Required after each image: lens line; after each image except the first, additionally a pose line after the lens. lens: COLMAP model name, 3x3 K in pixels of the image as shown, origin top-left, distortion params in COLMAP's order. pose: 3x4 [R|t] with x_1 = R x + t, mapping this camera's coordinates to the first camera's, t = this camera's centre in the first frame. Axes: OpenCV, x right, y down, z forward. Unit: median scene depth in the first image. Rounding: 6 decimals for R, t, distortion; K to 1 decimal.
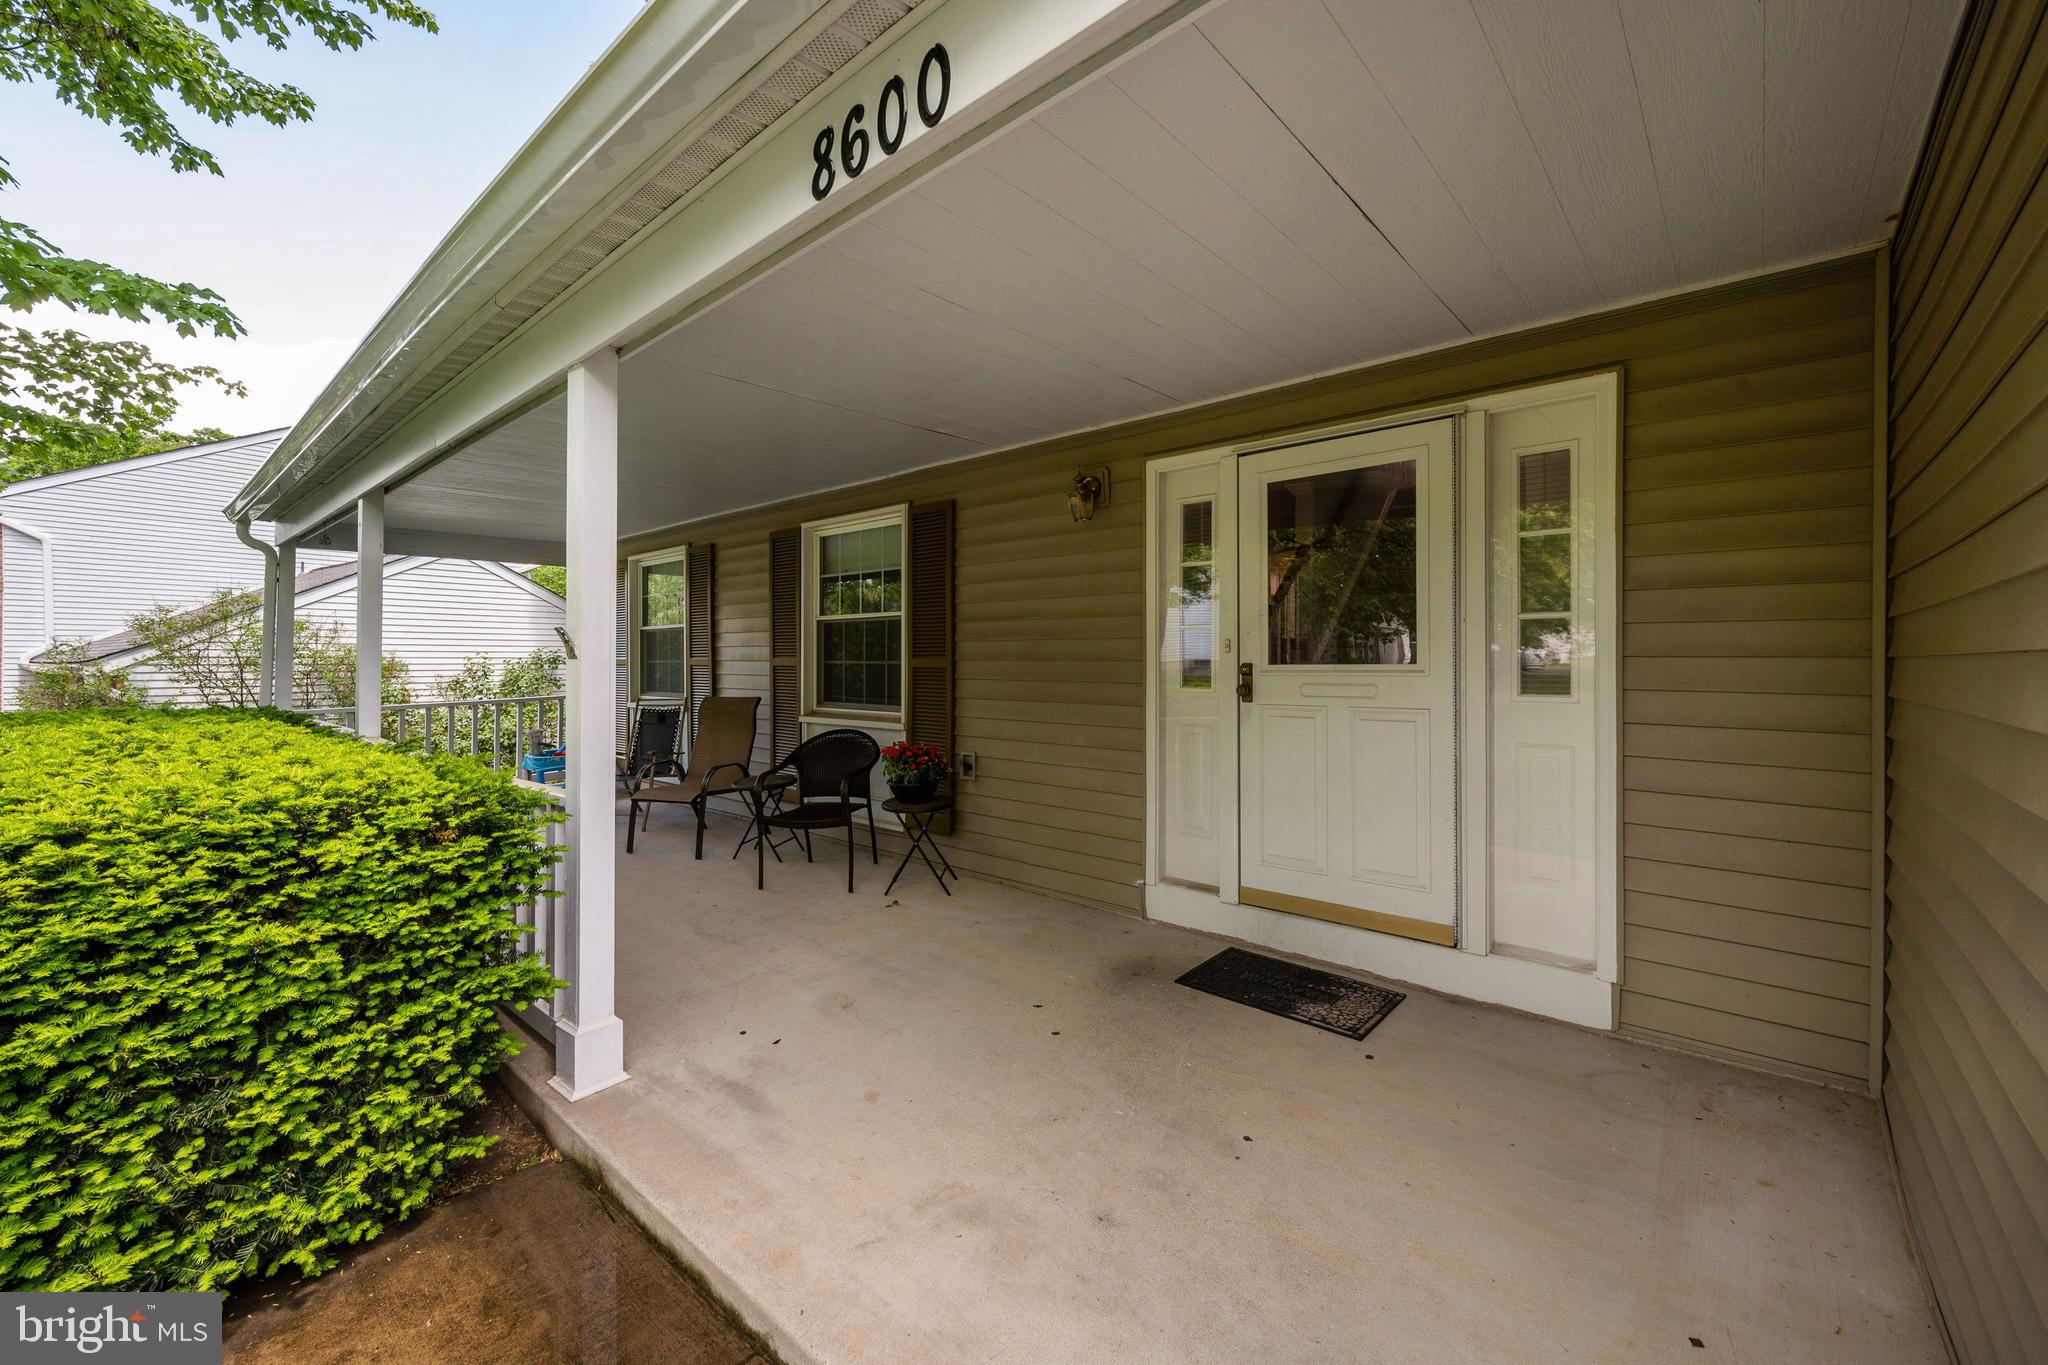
lens RADIAL K [[815.6, 0, 1020.3], [0, 815.6, 672.0], [0, 0, 1]] dist [-0.000282, 0.000164]
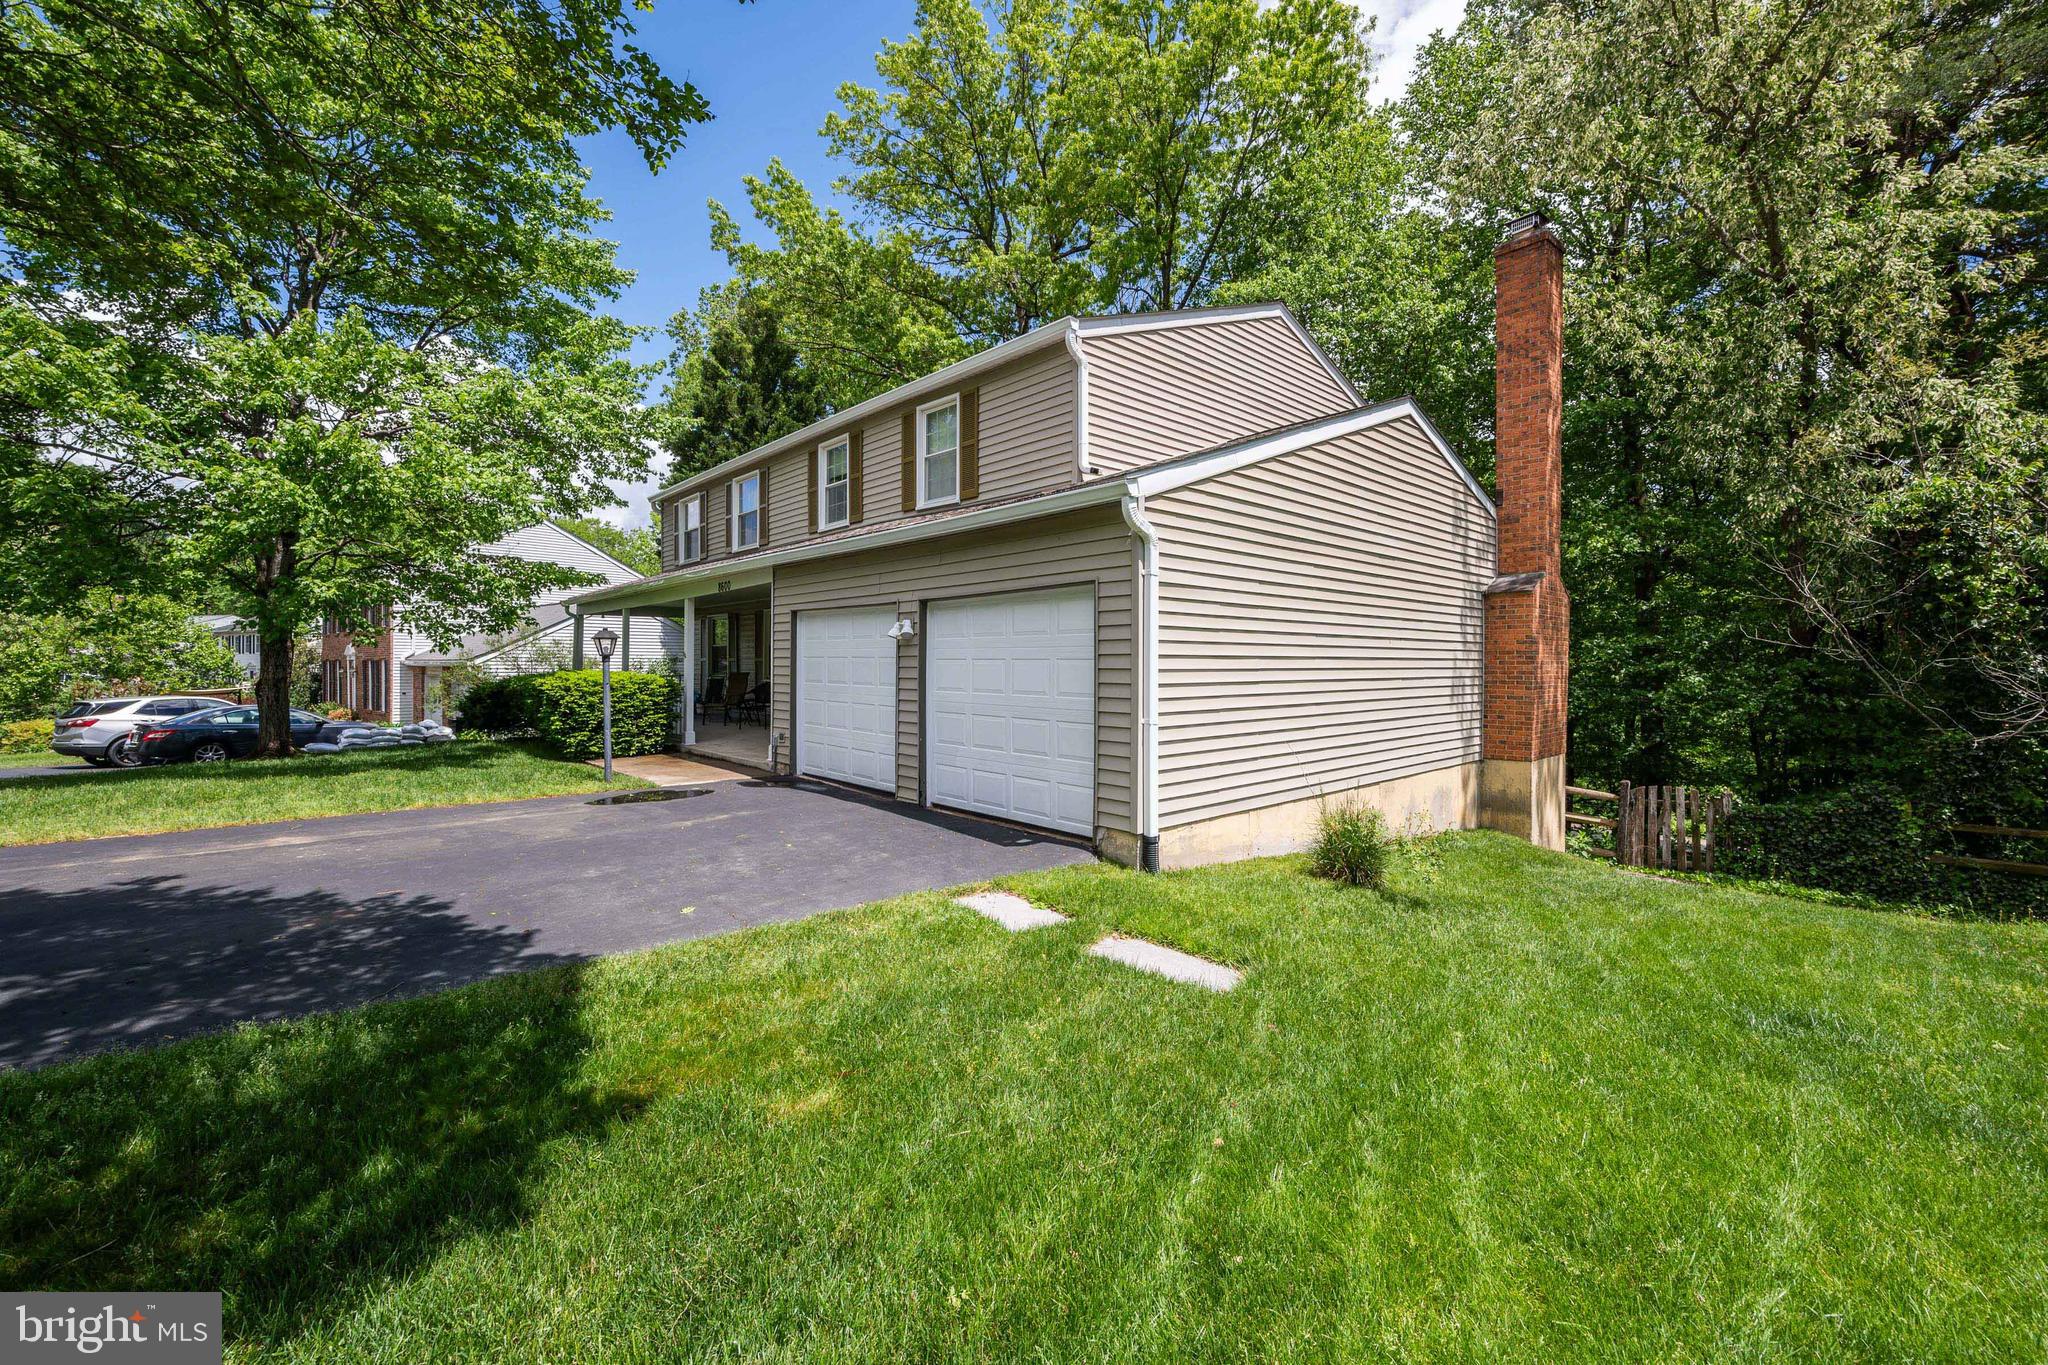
lens RADIAL K [[815.6, 0, 1028.7], [0, 815.6, 671.7], [0, 0, 1]] dist [-0.000282, 0.000164]
pose [[0.994514, 0.000023, -0.104604, 1.076278], [0.000504, 0.999987, 0.005017, 0.018622], [0.104603, -0.005043, 0.994501, -1.949372]]
